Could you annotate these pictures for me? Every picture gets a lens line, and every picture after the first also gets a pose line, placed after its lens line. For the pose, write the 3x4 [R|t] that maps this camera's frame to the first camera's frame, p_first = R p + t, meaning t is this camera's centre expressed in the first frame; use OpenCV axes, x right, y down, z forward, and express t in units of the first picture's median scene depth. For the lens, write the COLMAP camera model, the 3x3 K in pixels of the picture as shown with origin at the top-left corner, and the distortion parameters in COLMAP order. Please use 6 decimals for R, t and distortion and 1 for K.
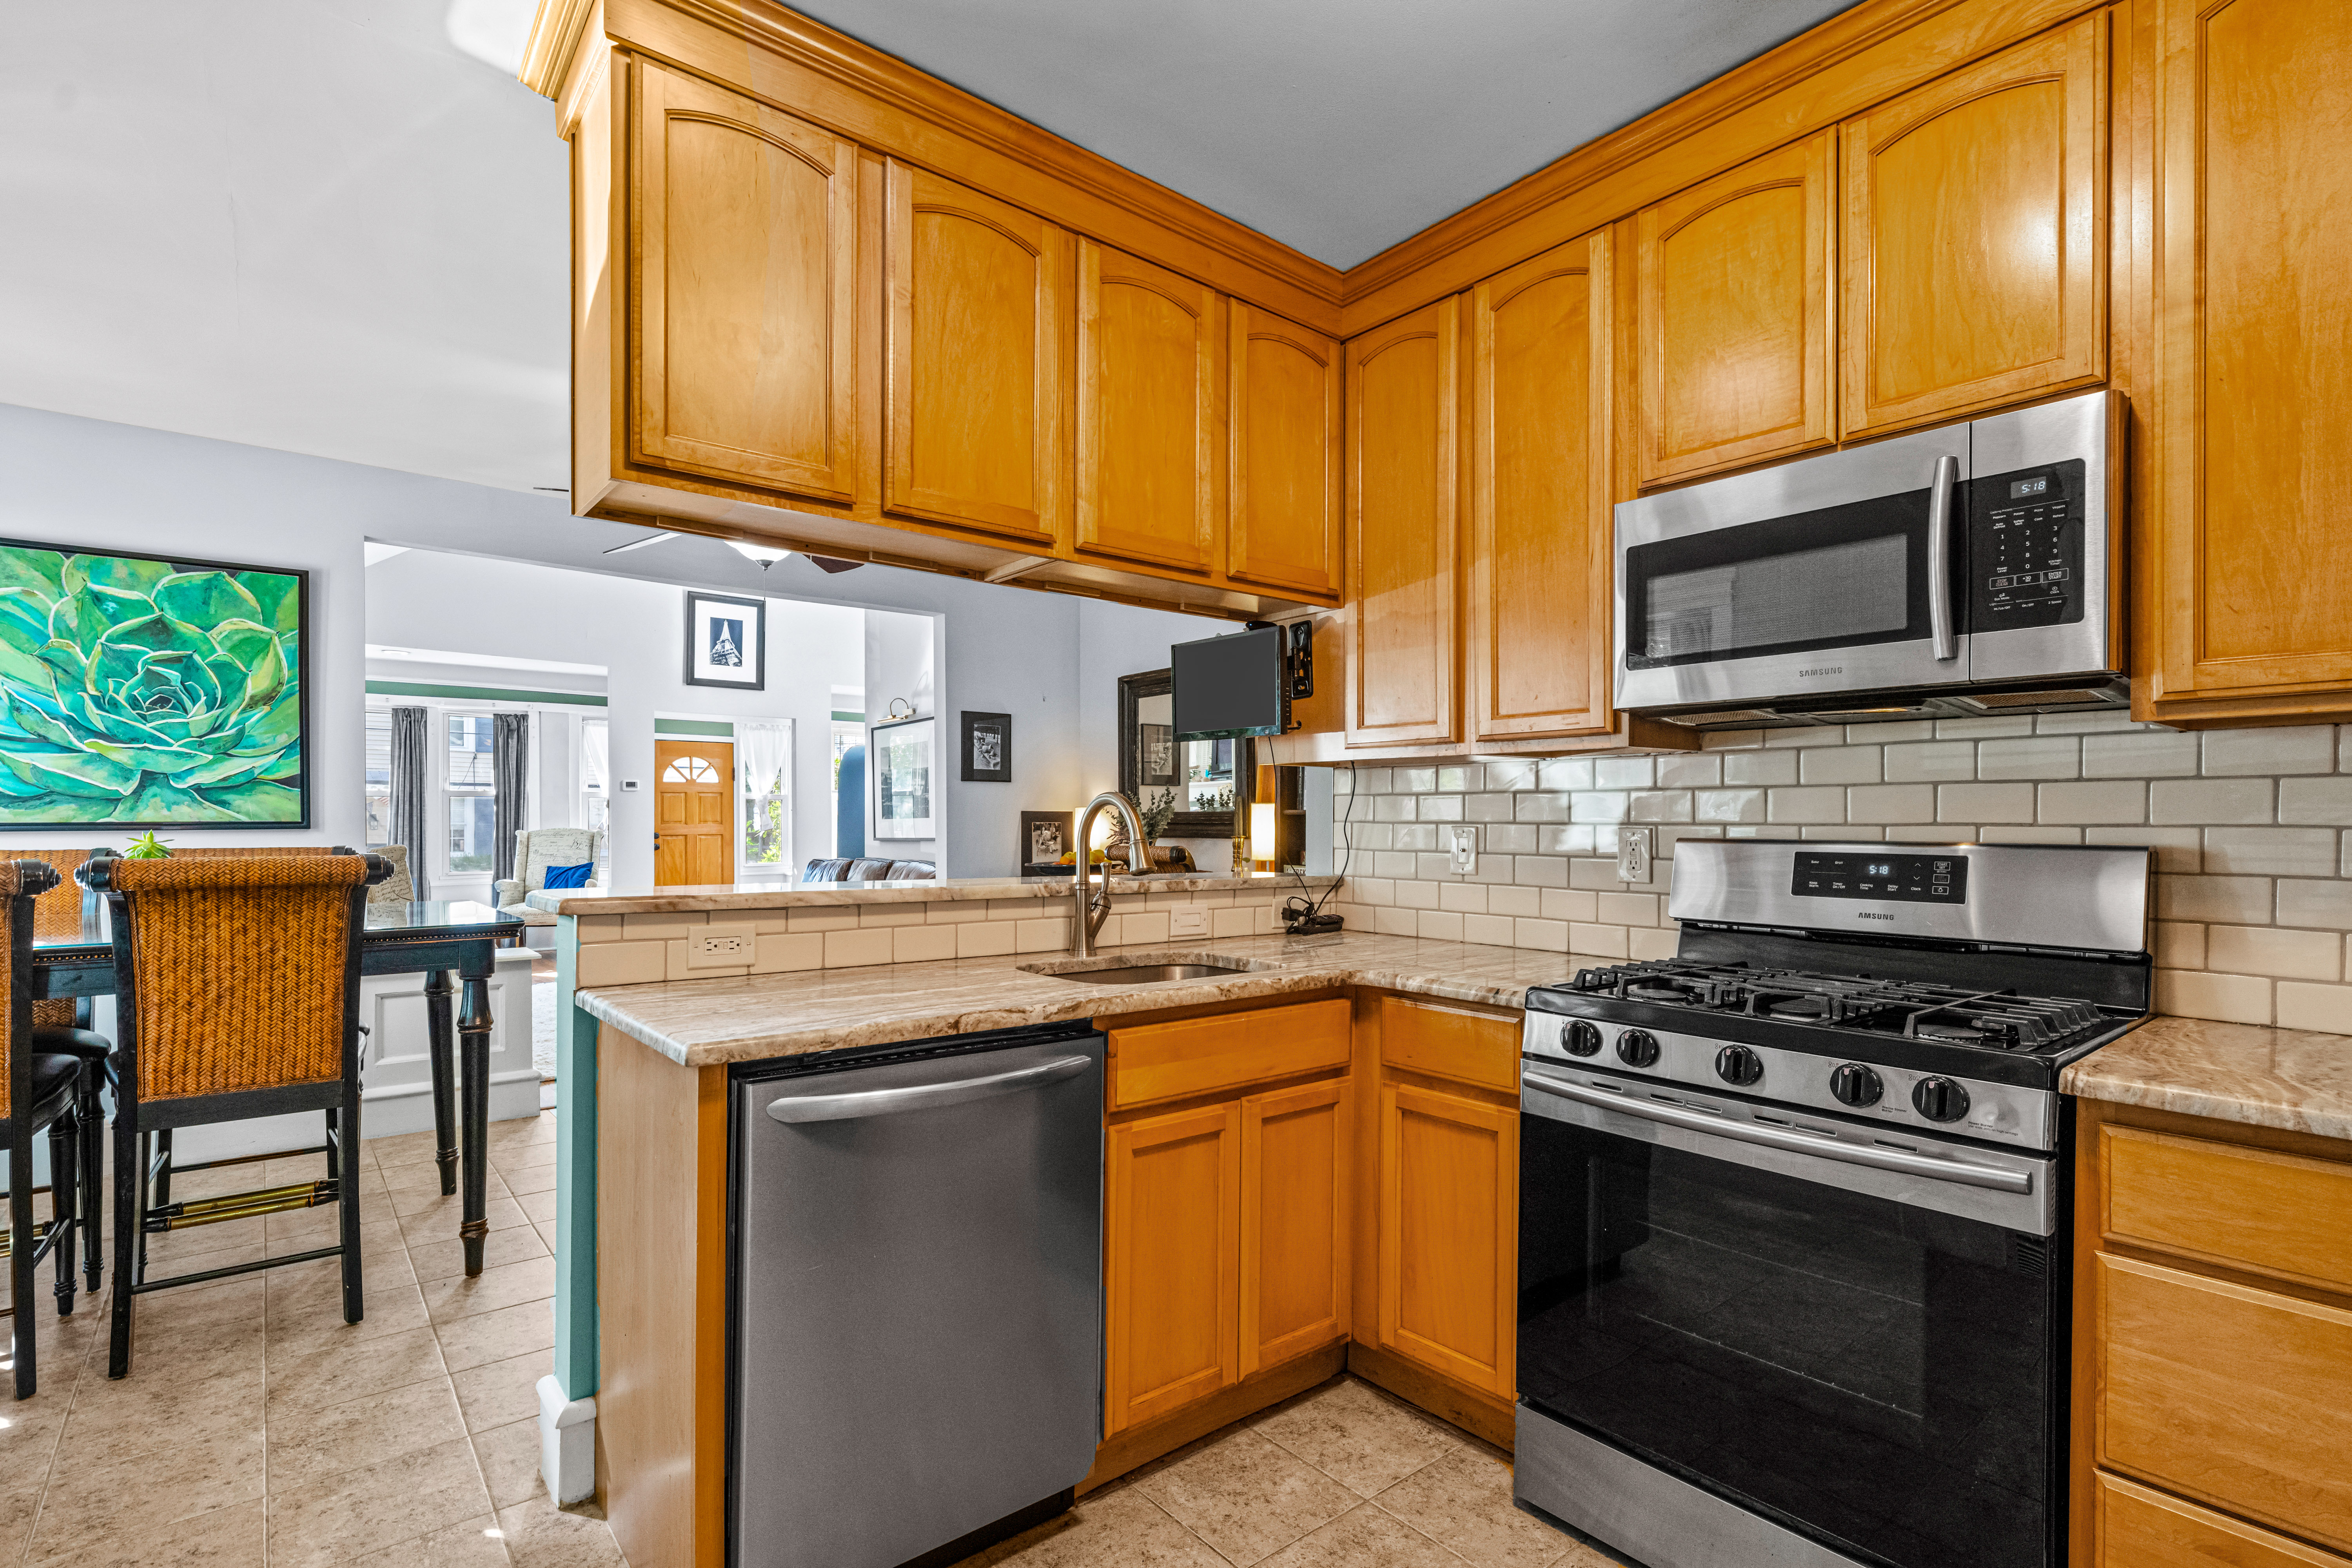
lens RADIAL K [[1105.5, 0, 1176.9], [0, 1105.5, 819.2], [0, 0, 1]] dist [0.003314, -0.000355]
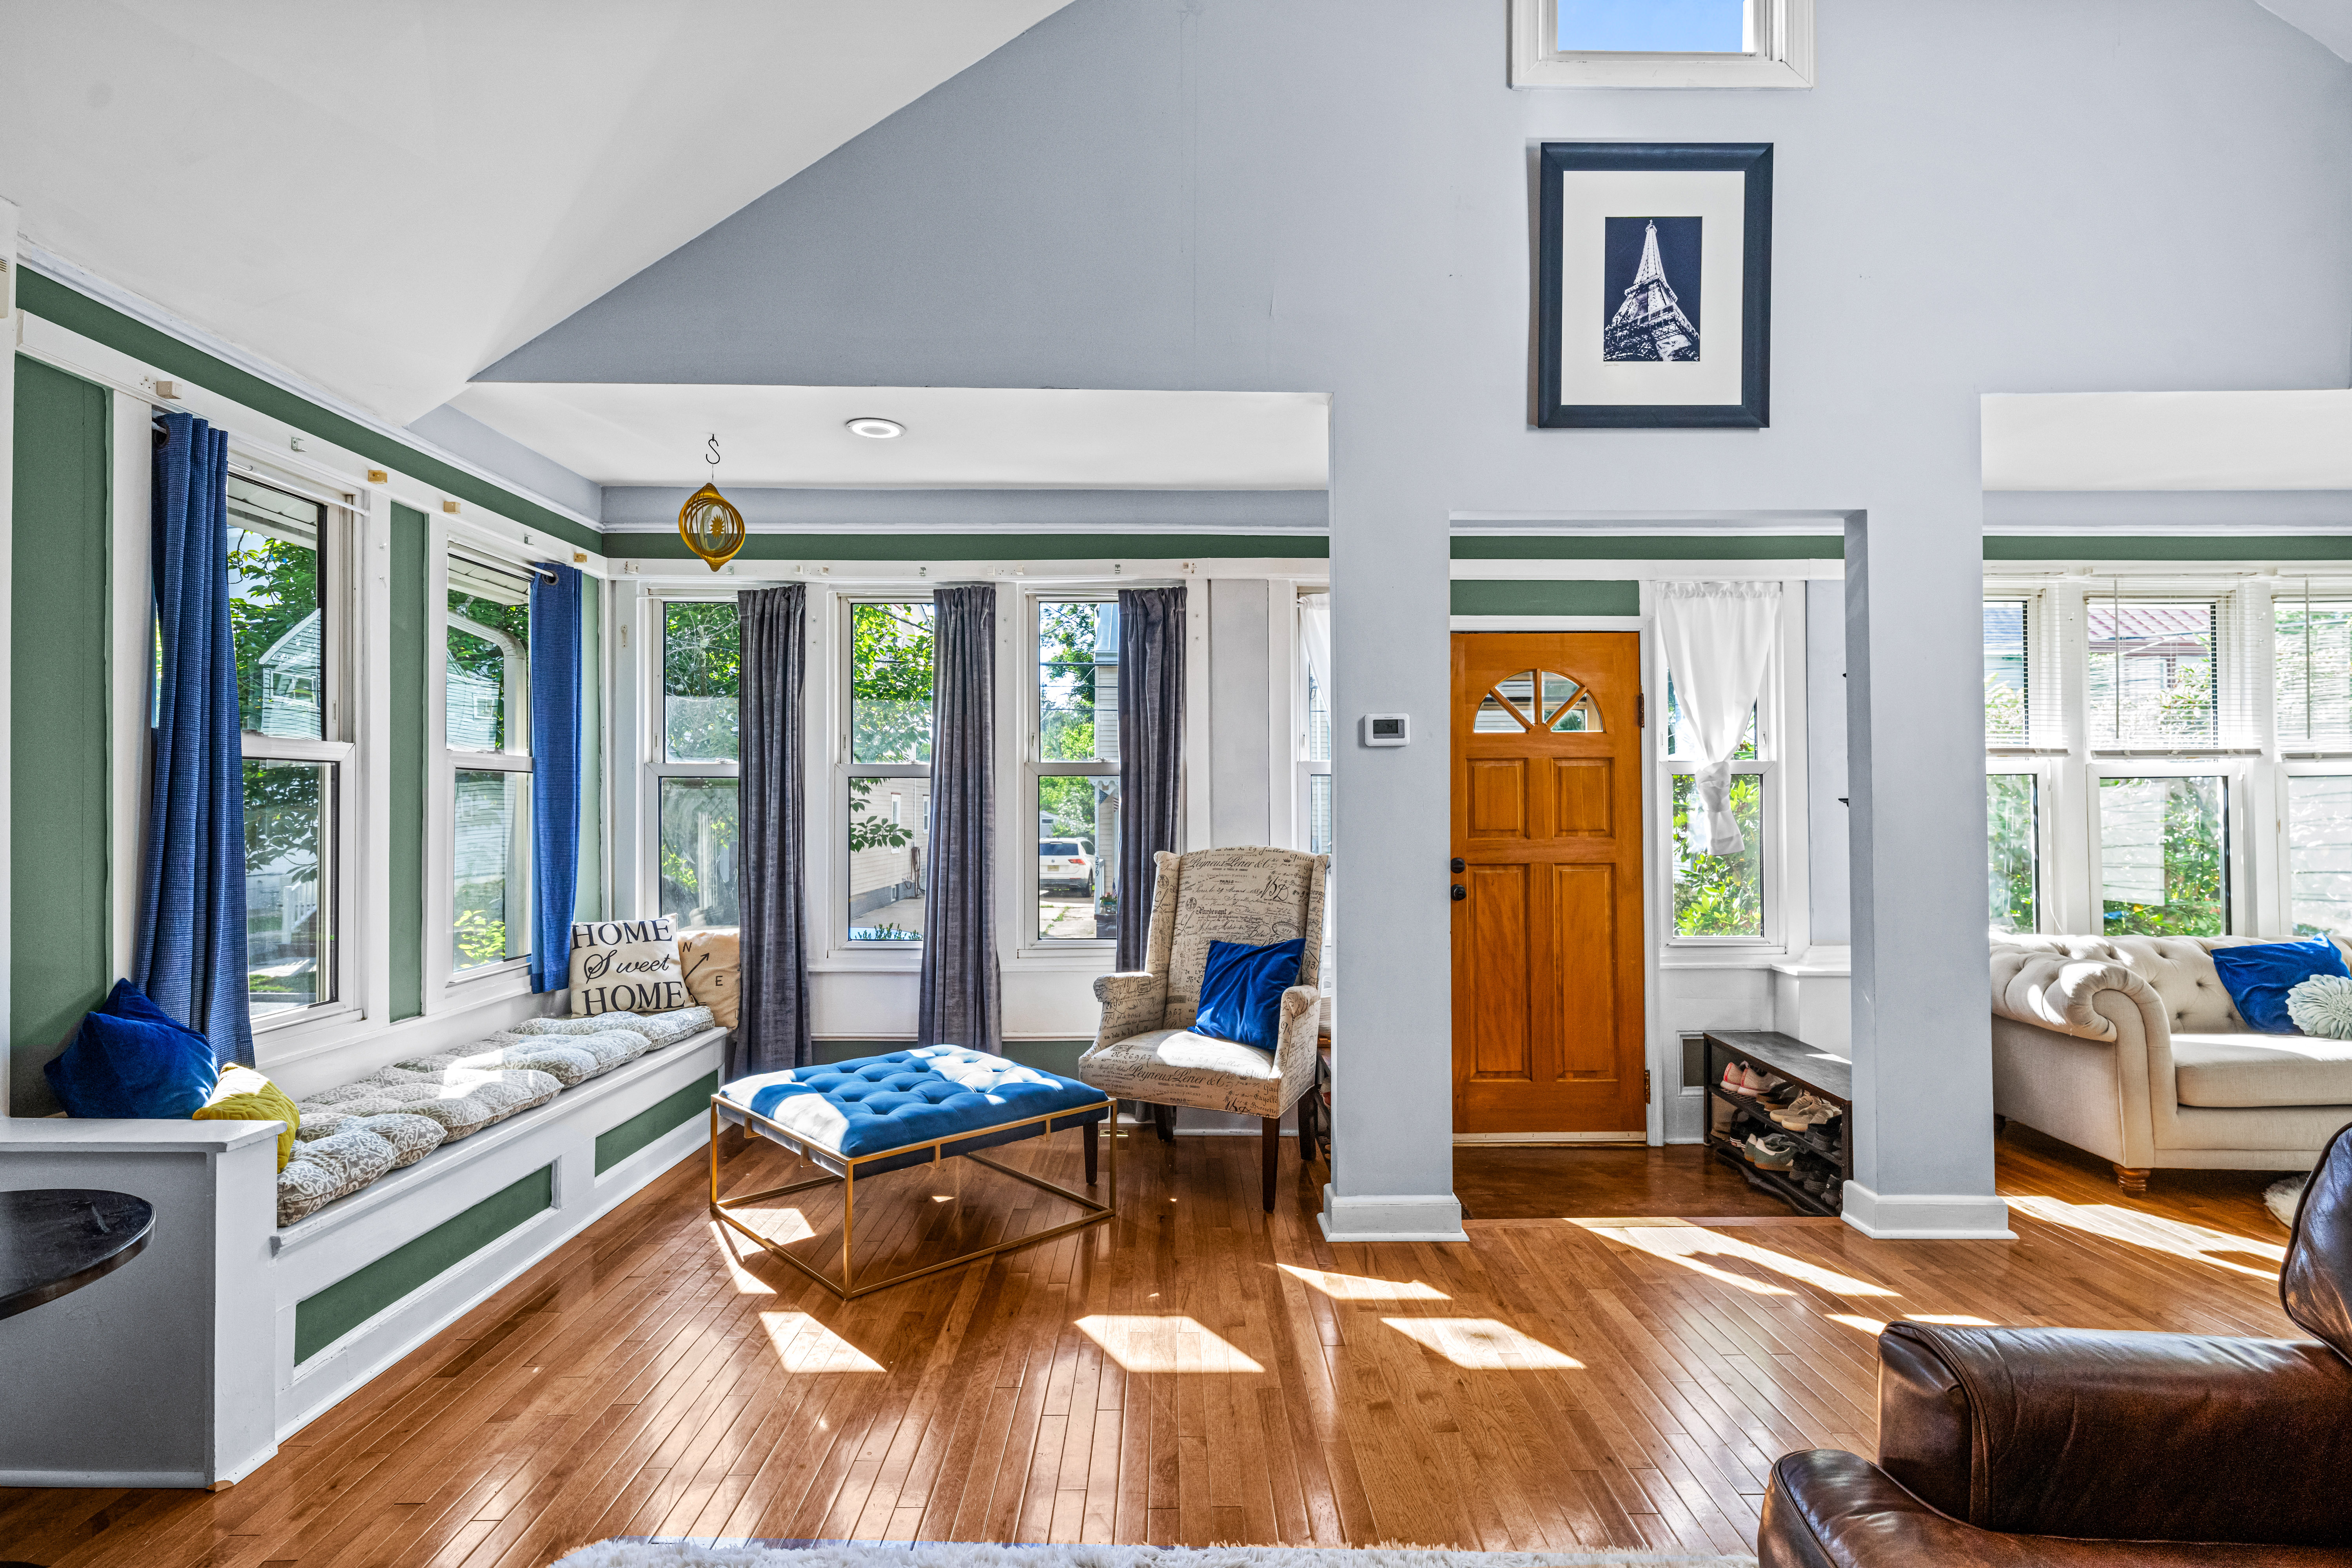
lens RADIAL K [[1126.4, 0, 1181.3], [0, 1126.4, 792.2], [0, 0, 1]] dist [0.002455, -0.000617]
pose [[0.774277, -0.013483, -0.632703, -1.149577], [0.000726, 0.999791, -0.020418, -0.015400], [0.632846, 0.015350, 0.774126, 2.461400]]
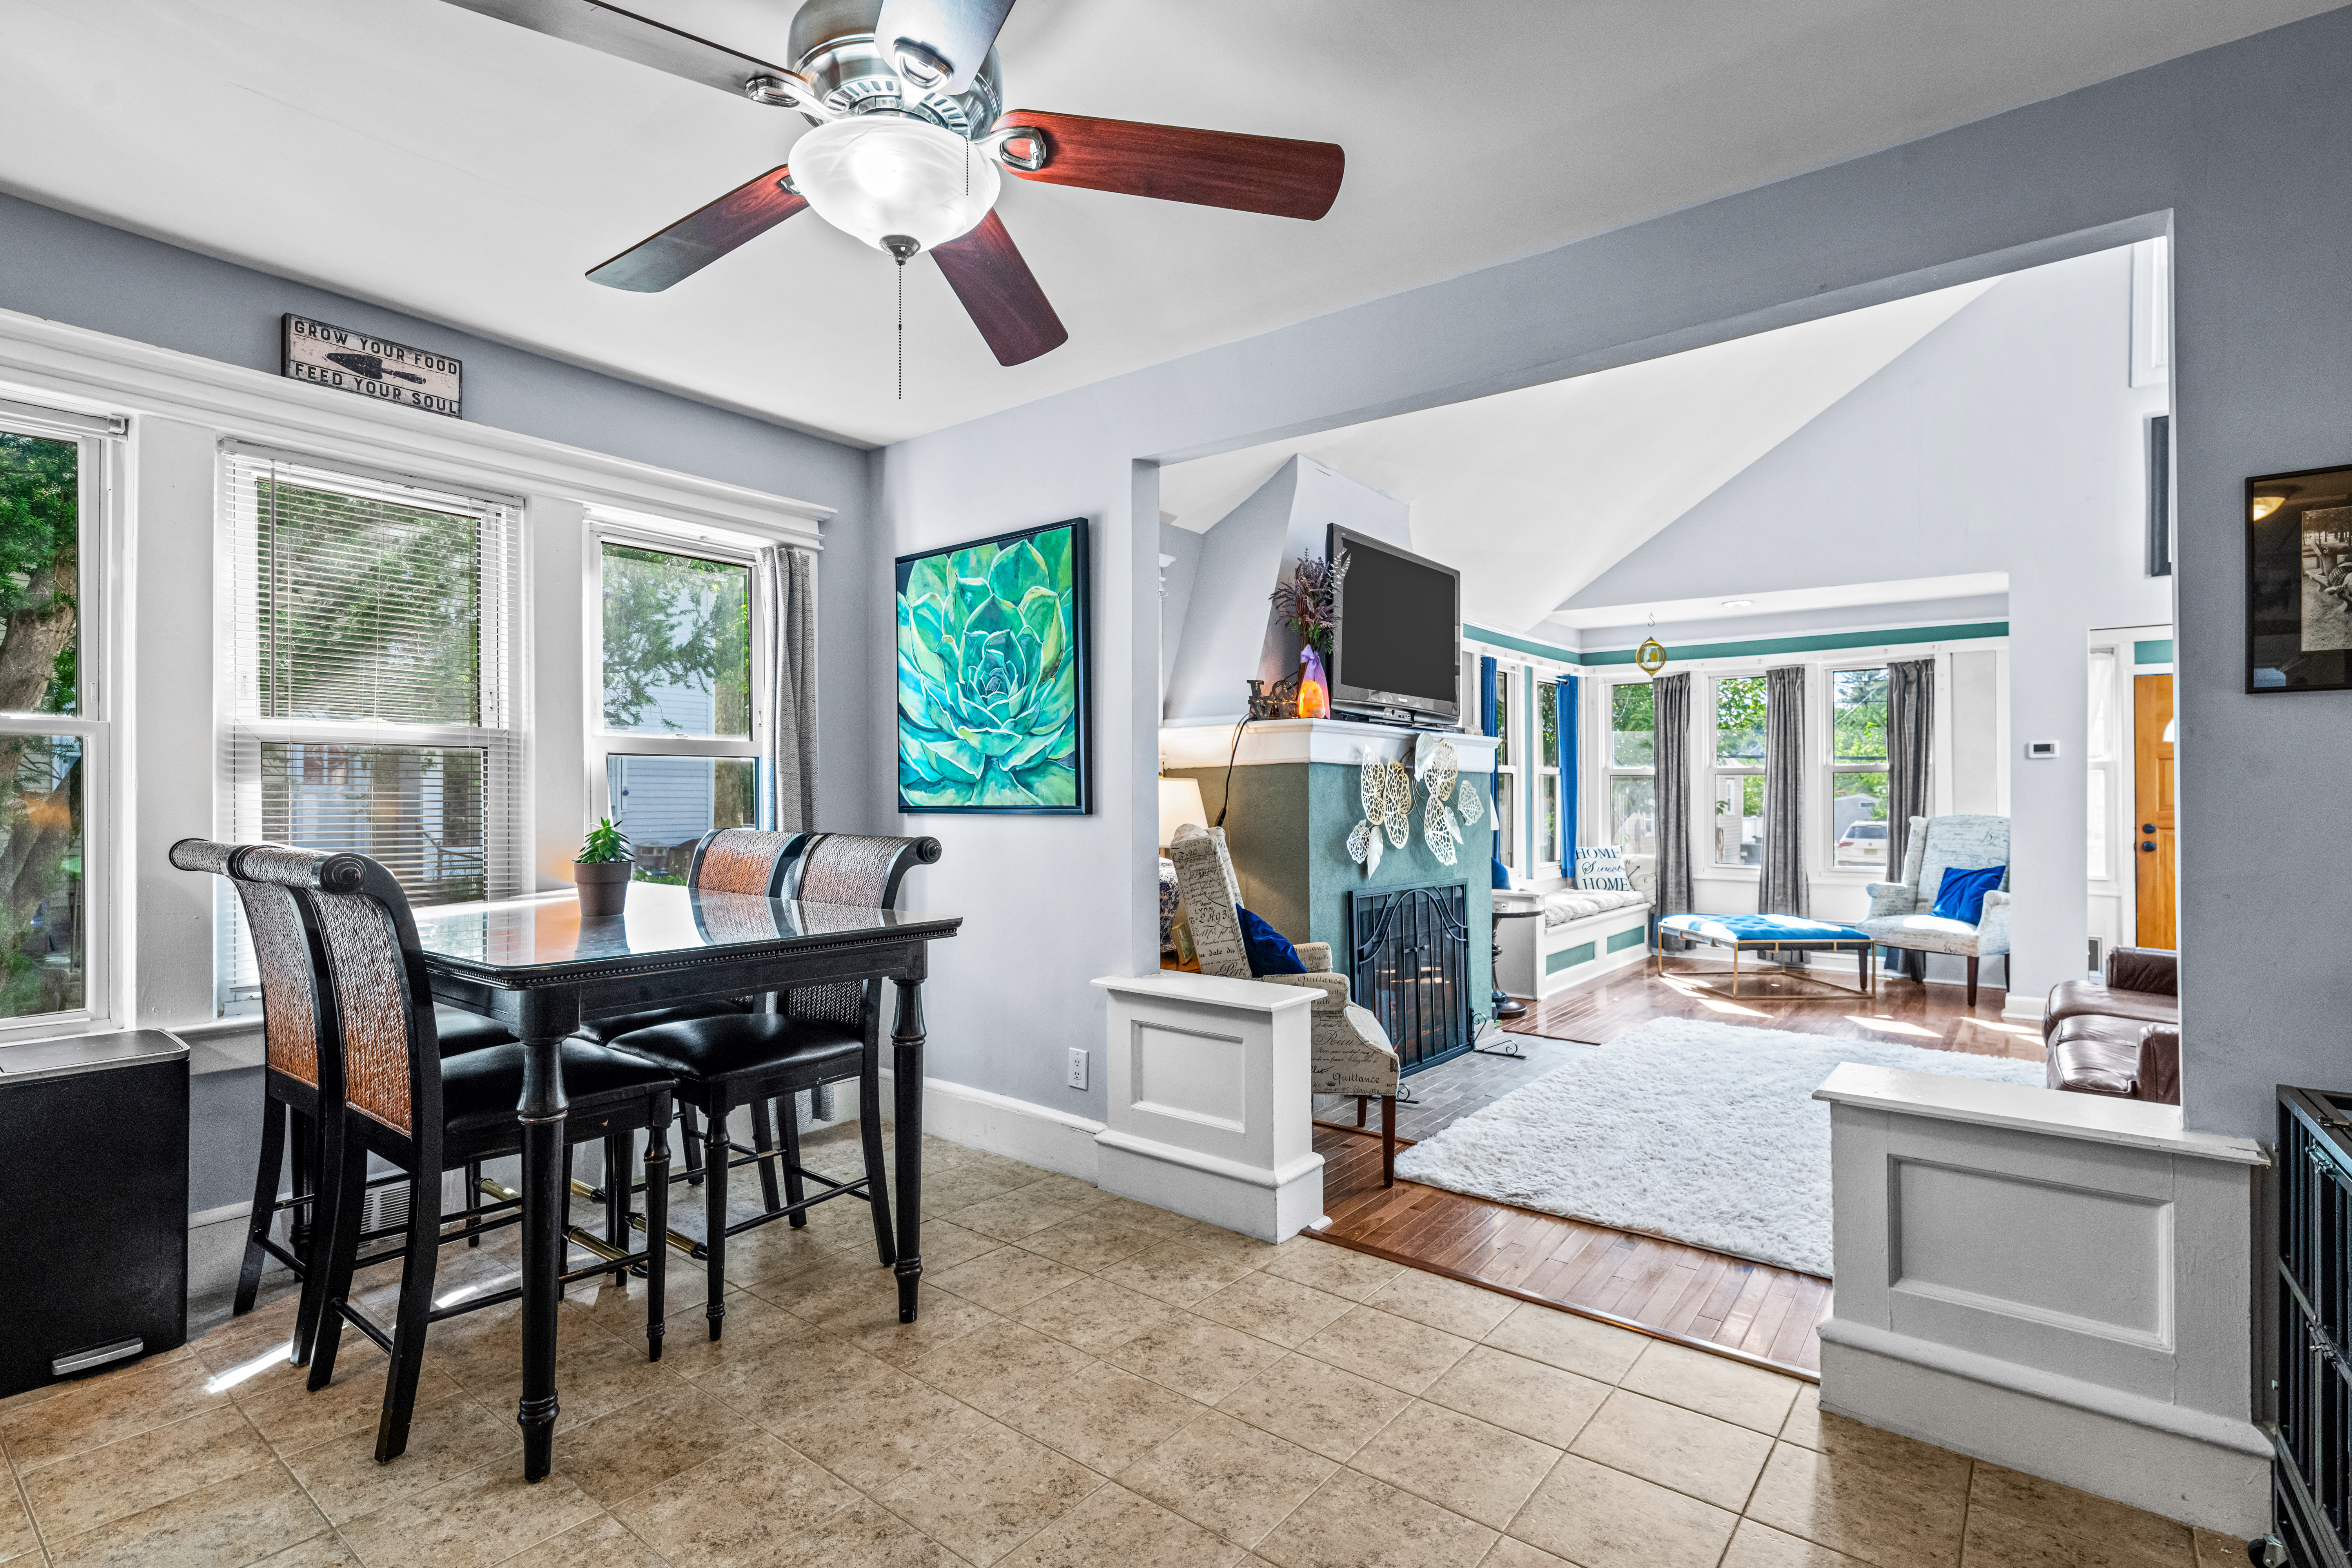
lens RADIAL K [[1122.8, 0, 1175.7], [0, 1122.8, 792.4], [0, 0, 1]] dist [0.001852, 0.000041]
pose [[0.211164, -0.003867, -0.977443, 0.133953], [-0.001749, 0.999989, -0.004334, -0.007601], [0.977449, 0.002625, 0.211155, 1.324255]]
